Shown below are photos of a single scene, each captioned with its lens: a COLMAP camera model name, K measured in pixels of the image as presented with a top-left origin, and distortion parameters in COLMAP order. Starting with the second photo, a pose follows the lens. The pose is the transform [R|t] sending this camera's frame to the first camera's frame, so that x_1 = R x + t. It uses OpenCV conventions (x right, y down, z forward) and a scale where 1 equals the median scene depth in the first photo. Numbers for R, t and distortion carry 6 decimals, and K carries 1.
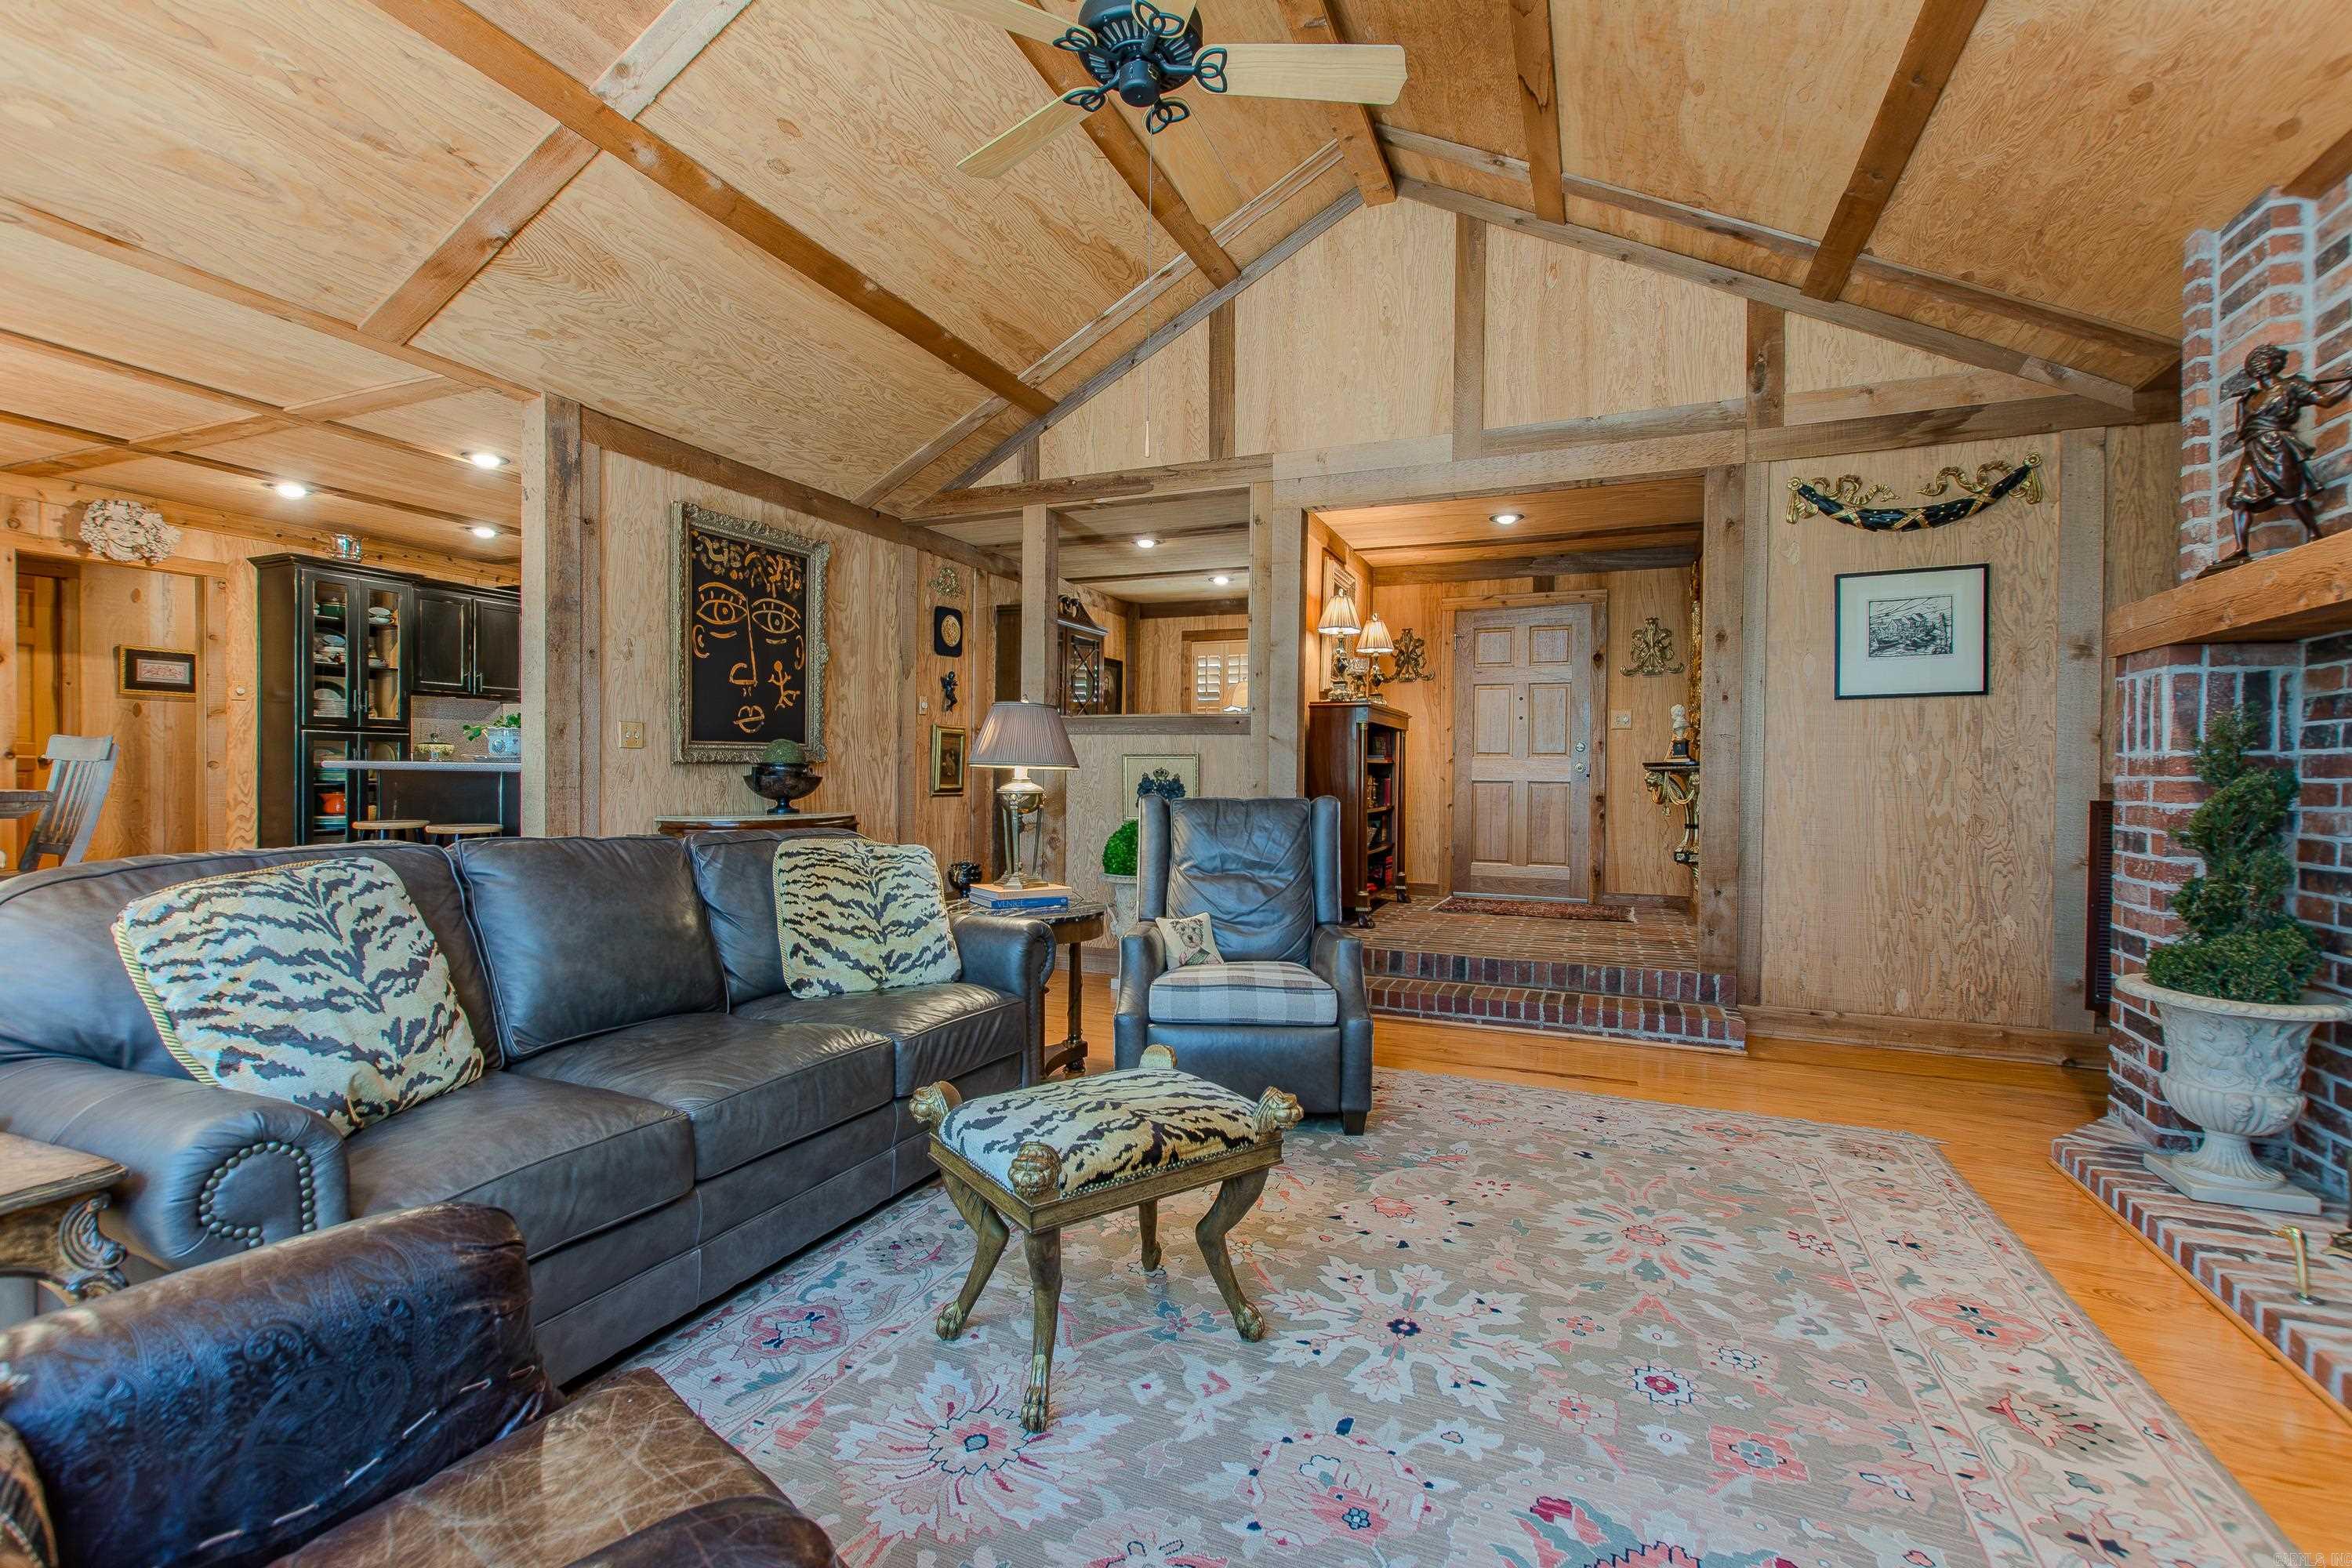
lens RADIAL K [[1019.2, 0, 1185.5], [0, 1019.2, 782.8], [0, 0, 1]] dist [0.006278, -0.003820]
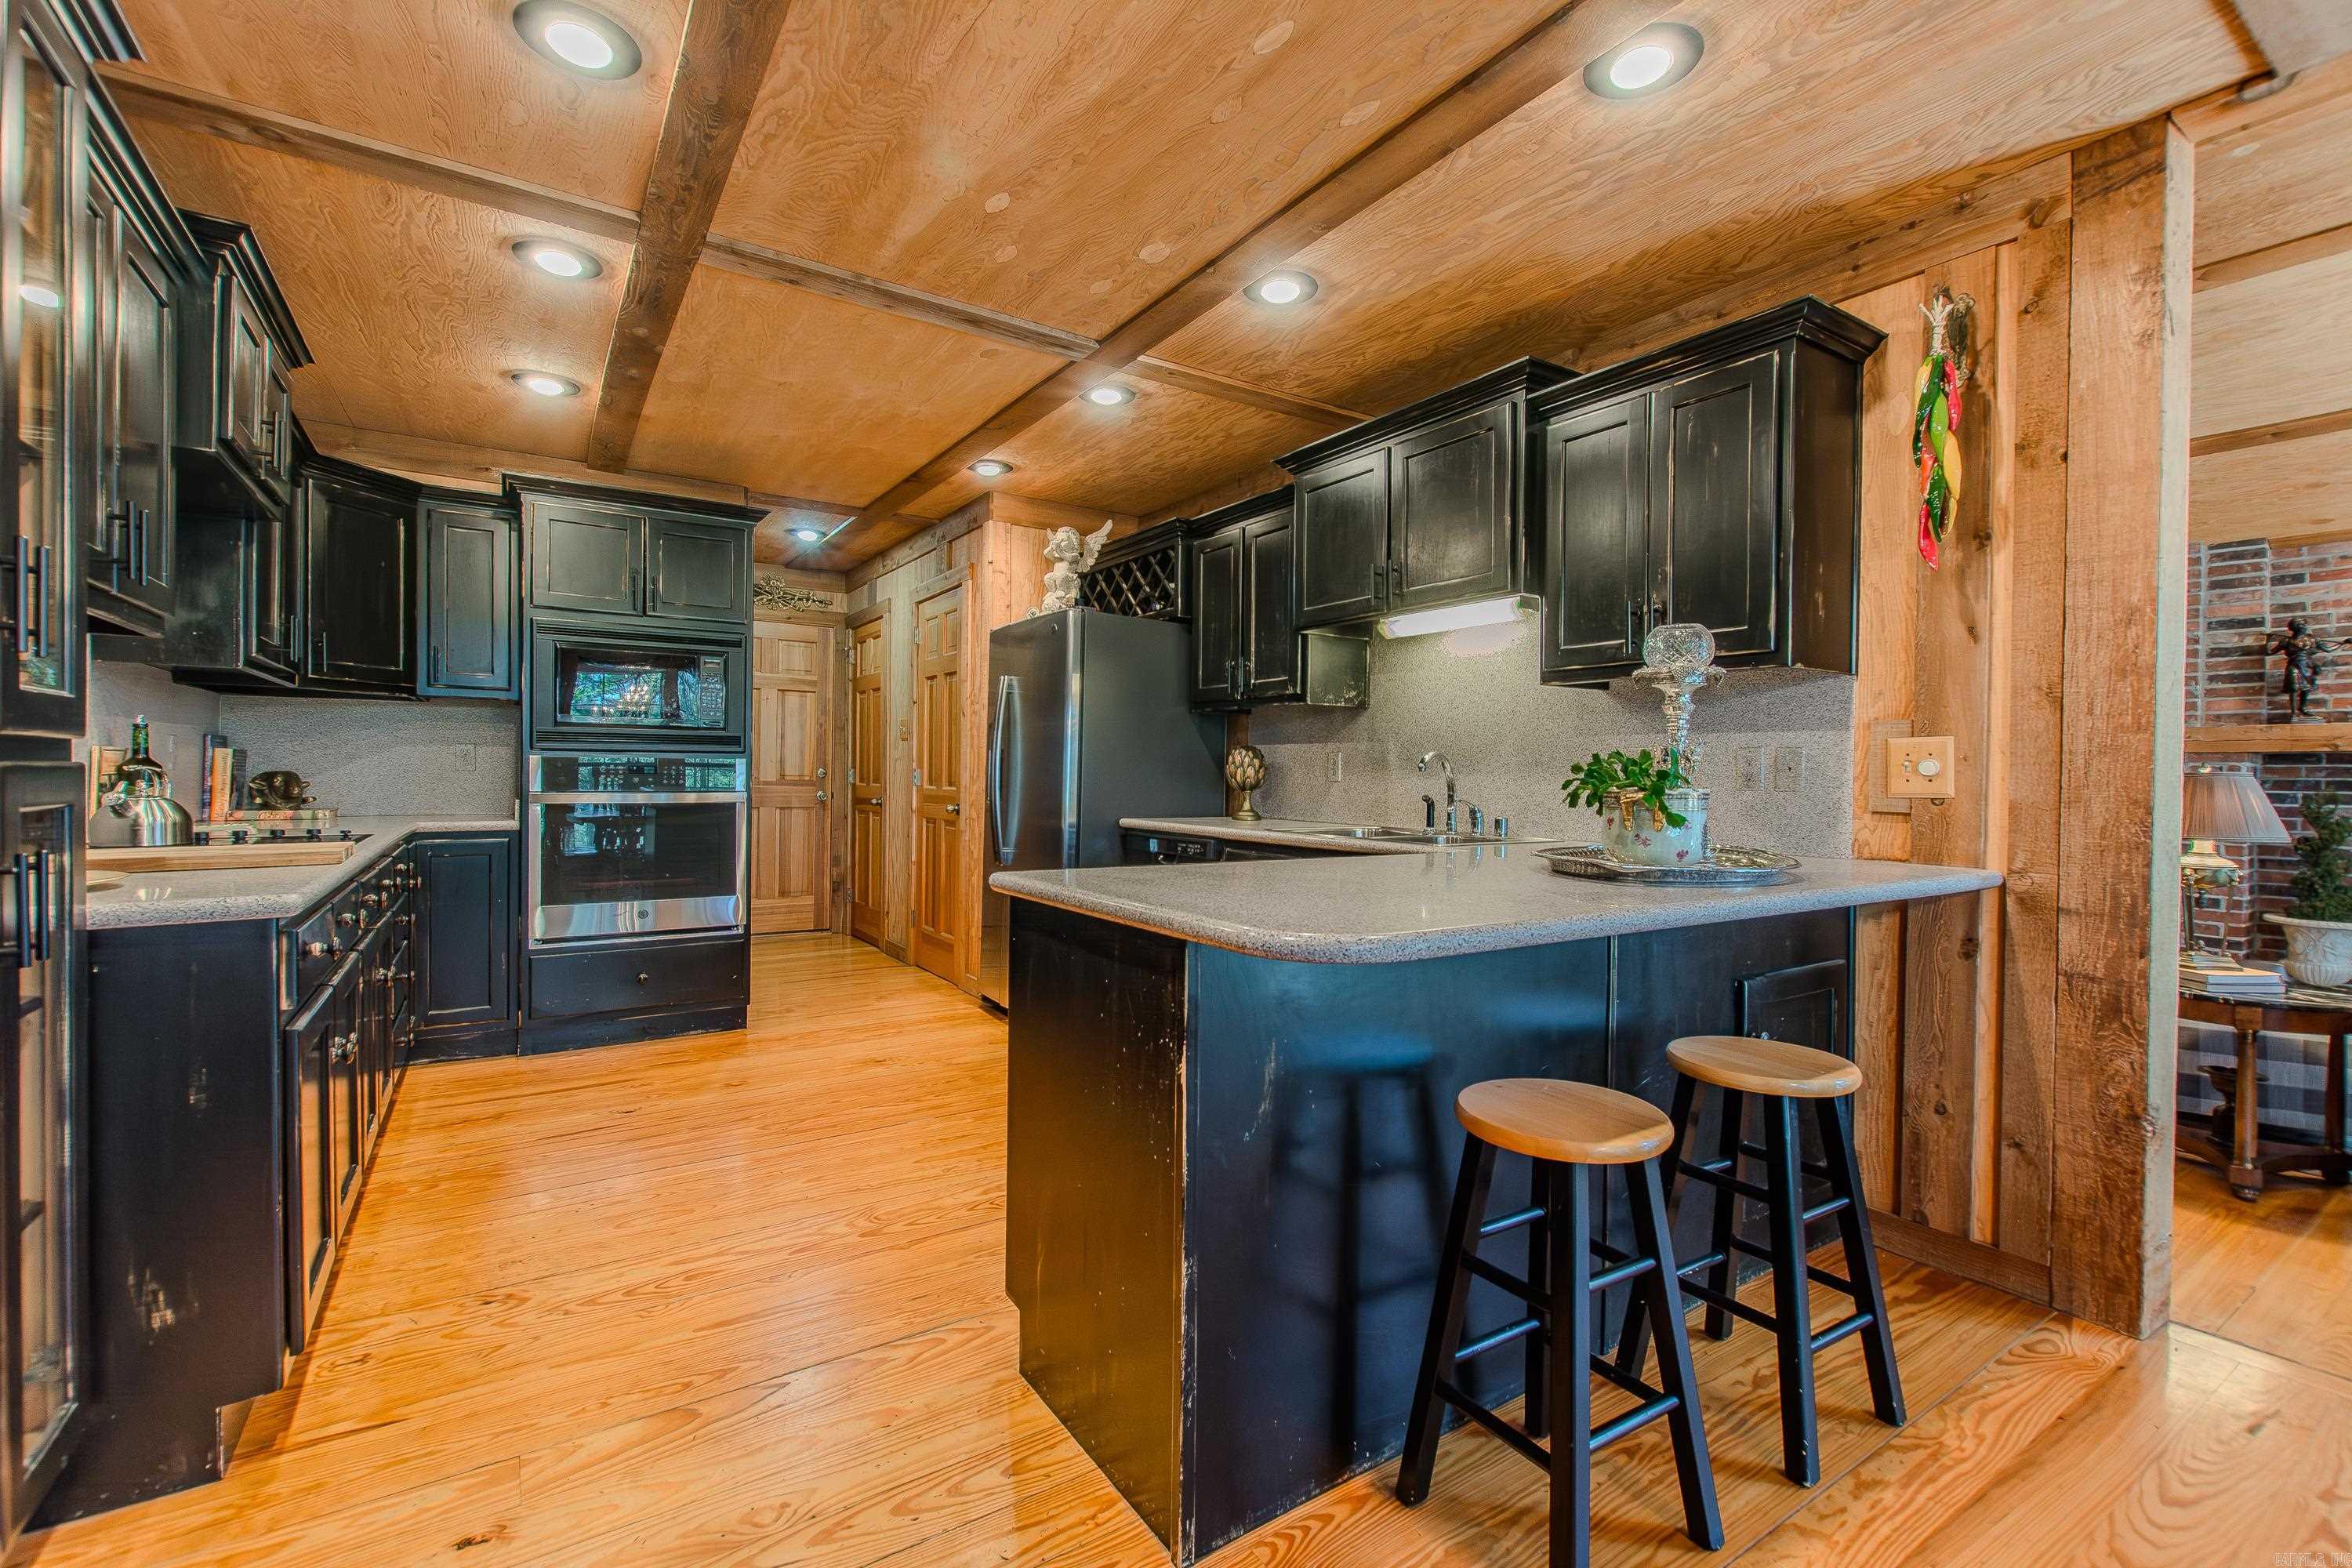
lens RADIAL K [[1028.2, 0, 1182.1], [0, 1028.2, 782.7], [0, 0, 1]] dist [0.006178, -0.003790]
pose [[0.559007, -0.011403, 0.829085, -1.334119], [0.003751, 0.999930, 0.011223, -0.073996], [-0.829155, -0.003164, 0.559010, 1.128021]]
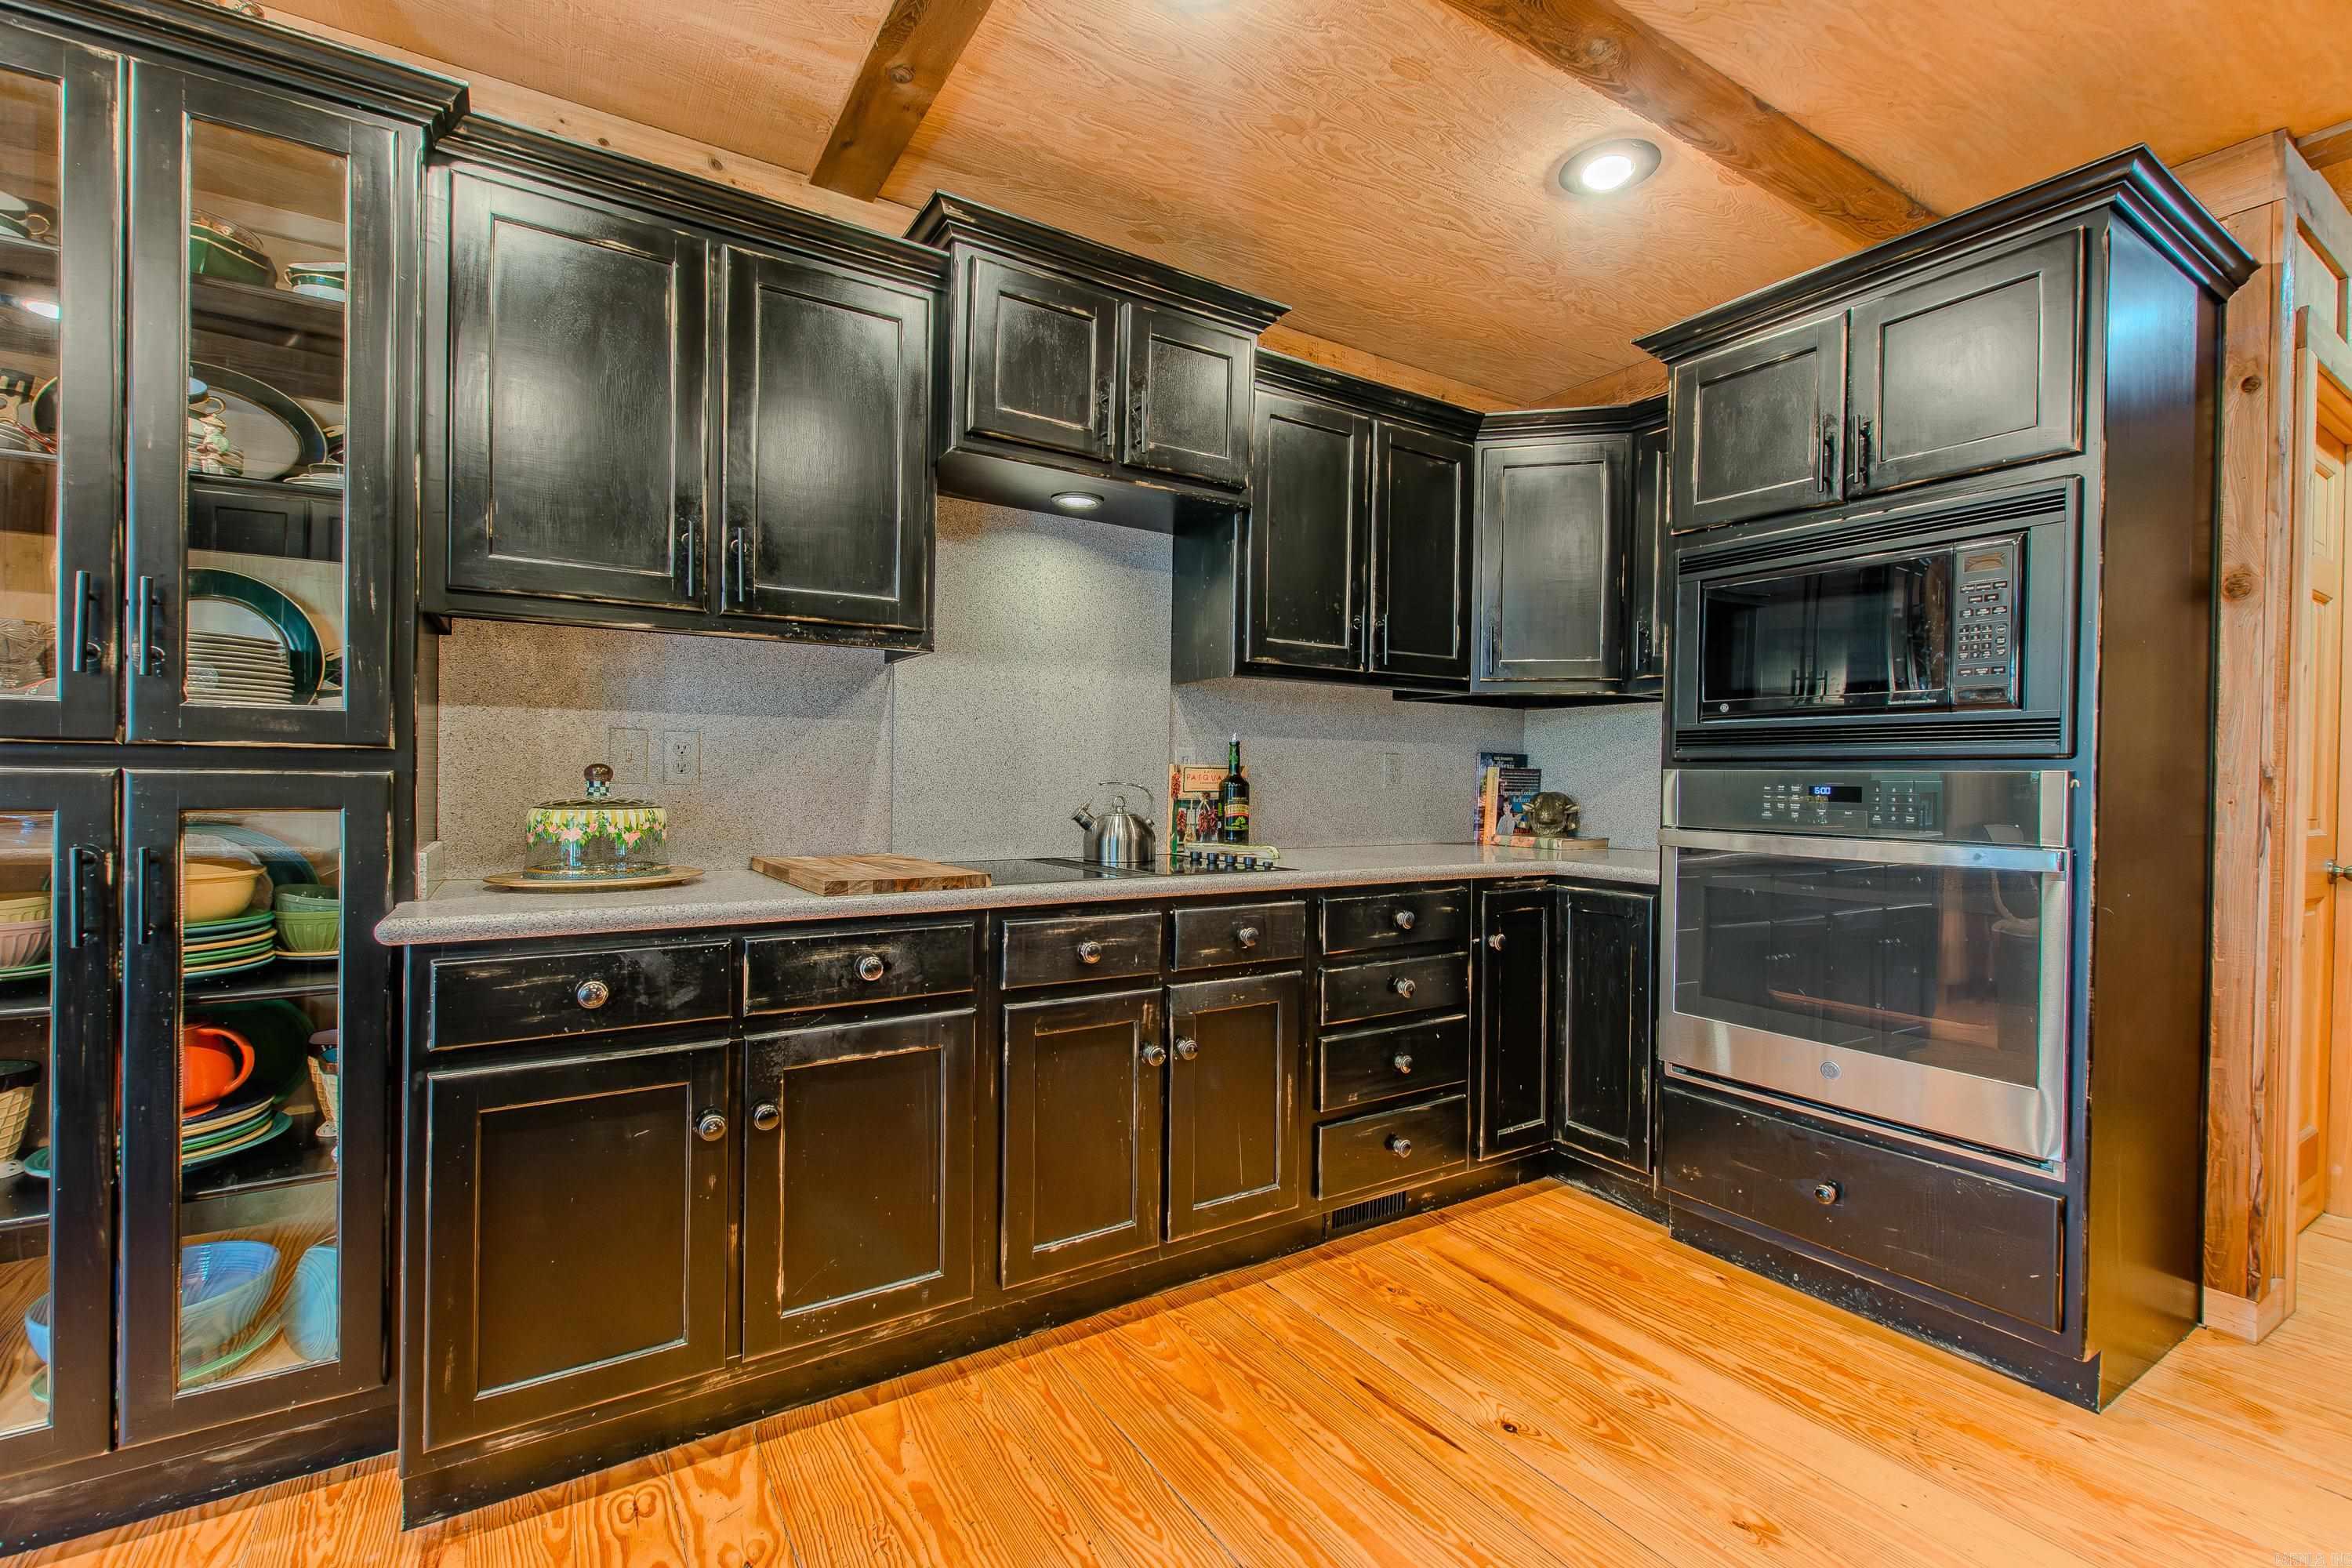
lens RADIAL K [[1023.4, 0, 1179.9], [0, 1023.4, 782.9], [0, 0, 1]] dist [0.007397, -0.004372]
pose [[0.820846, 0.006555, -0.571113, -0.781507], [-0.013014, 0.999889, -0.007229, -0.074851], [0.571002, 0.013366, 0.820840, 1.500256]]
